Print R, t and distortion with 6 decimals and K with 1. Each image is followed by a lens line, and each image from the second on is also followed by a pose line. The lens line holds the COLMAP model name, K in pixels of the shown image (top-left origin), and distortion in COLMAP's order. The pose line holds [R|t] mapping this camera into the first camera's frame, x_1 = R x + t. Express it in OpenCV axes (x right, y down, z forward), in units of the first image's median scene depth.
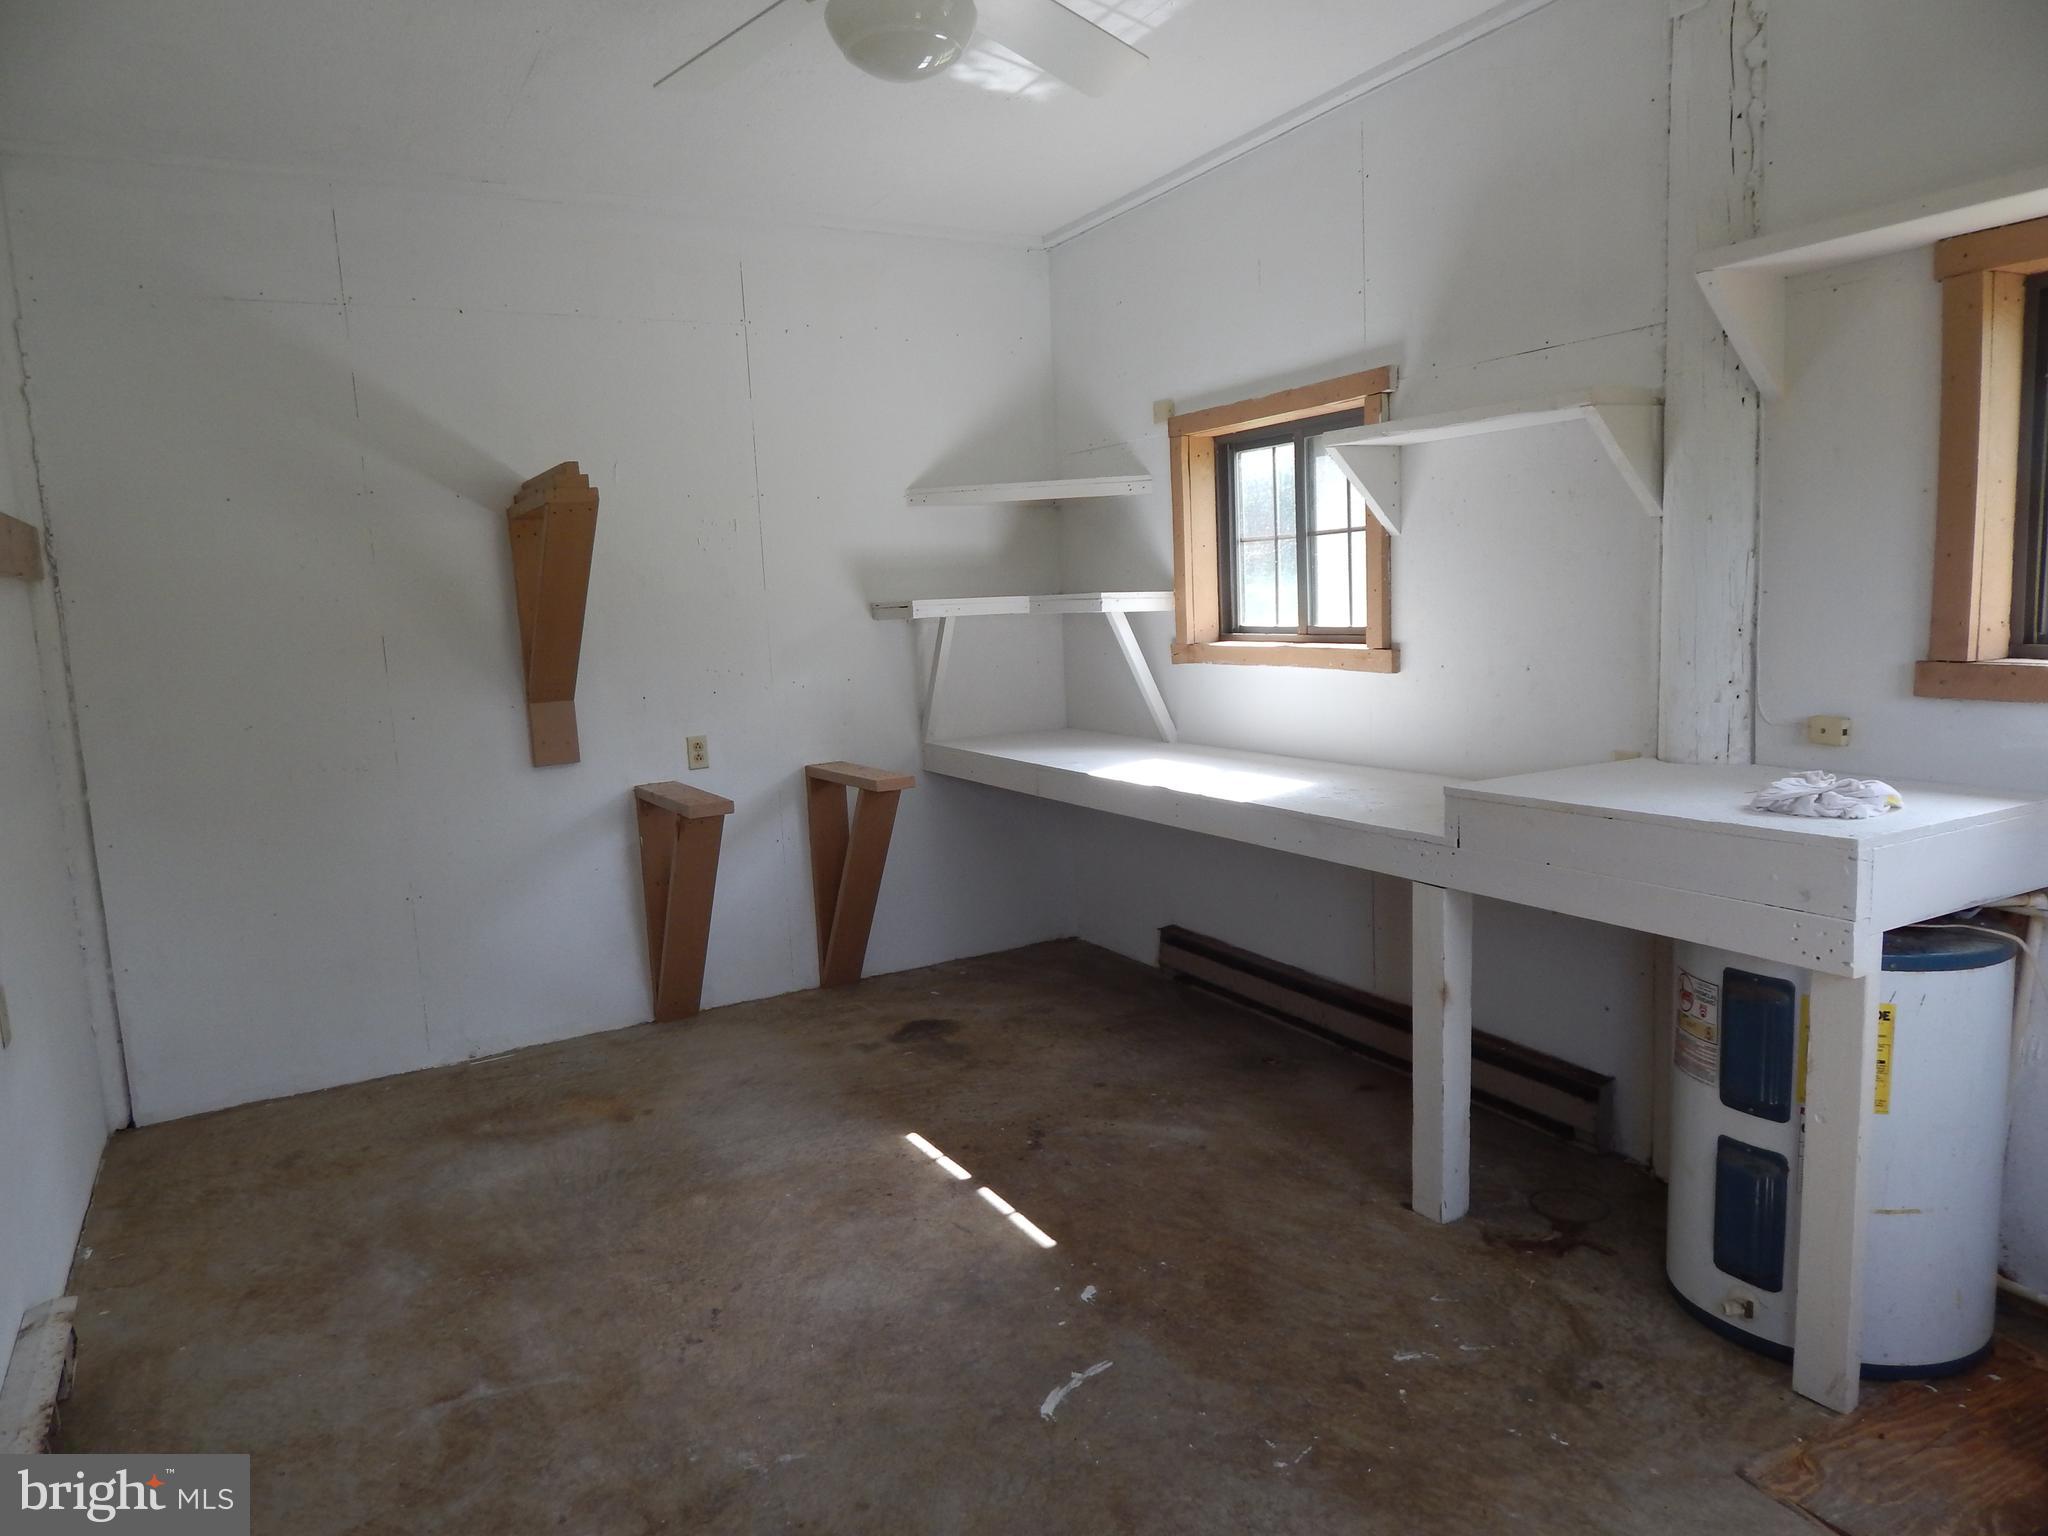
lens RADIAL K [[1349.4, 0, 1028.9], [0, 1349.4, 763.0], [0, 0, 1]] dist [0.000939, -0.005004]
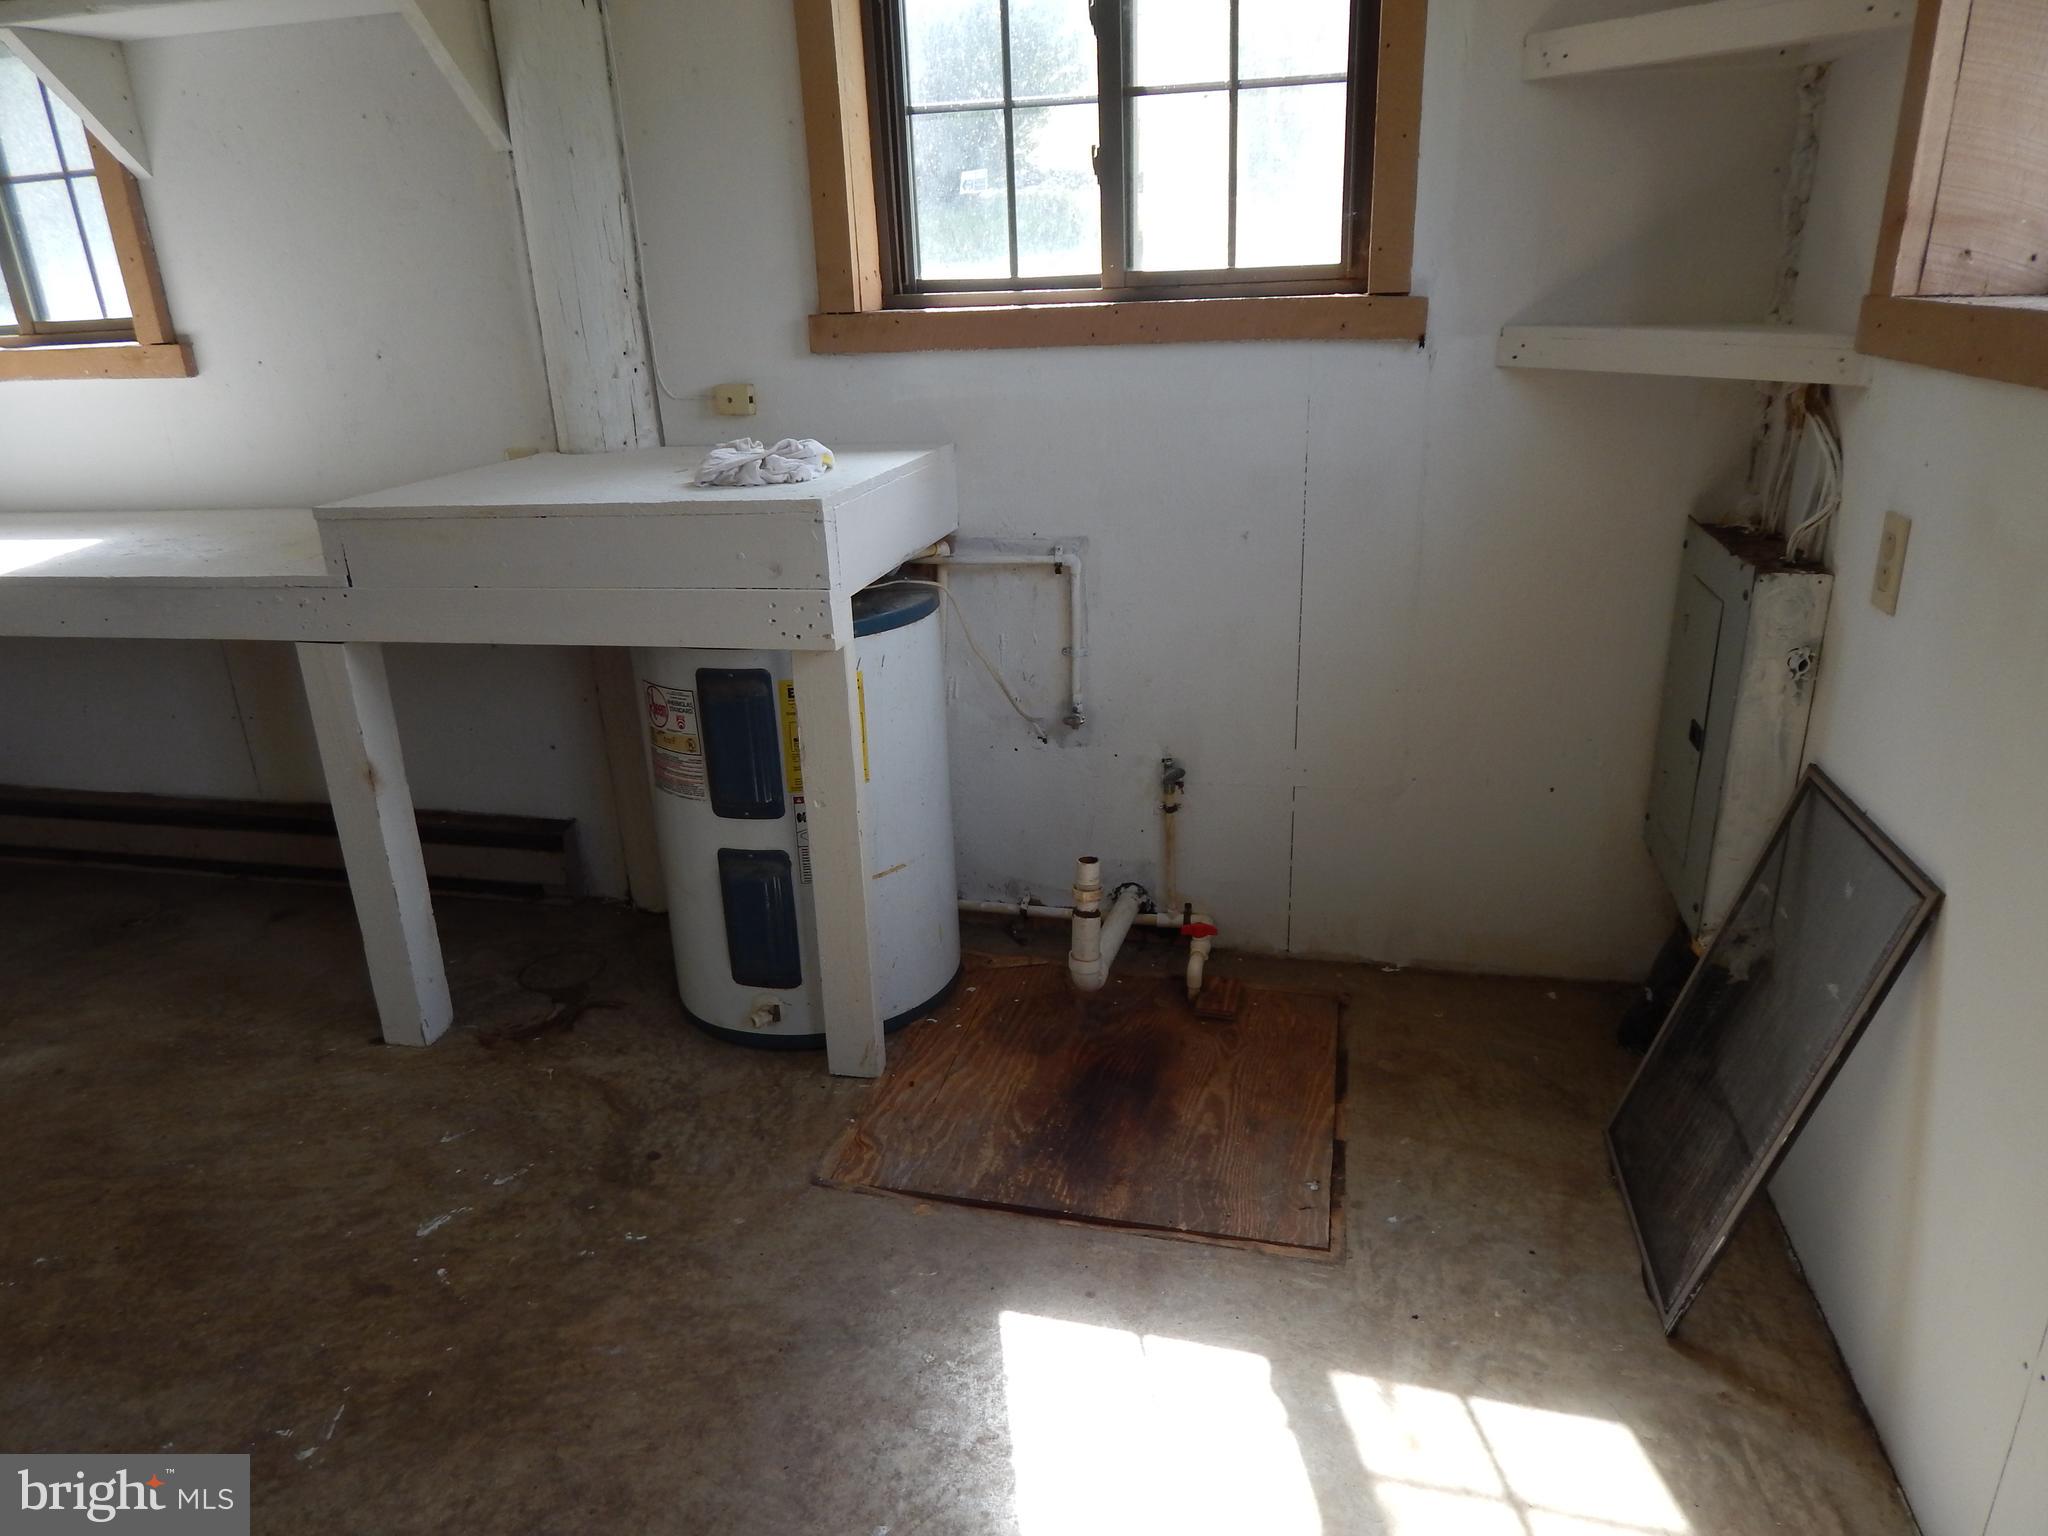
lens RADIAL K [[1349.4, 0, 1030.1], [0, 1349.4, 753.6], [0, 0, 1]] dist [0.000939, -0.005004]
pose [[0.679465, -0.237114, 0.694337, 0.030061], [0.109798, 0.968544, 0.223309, 0.028090], [-0.725446, -0.075494, 0.684126, 0.207849]]
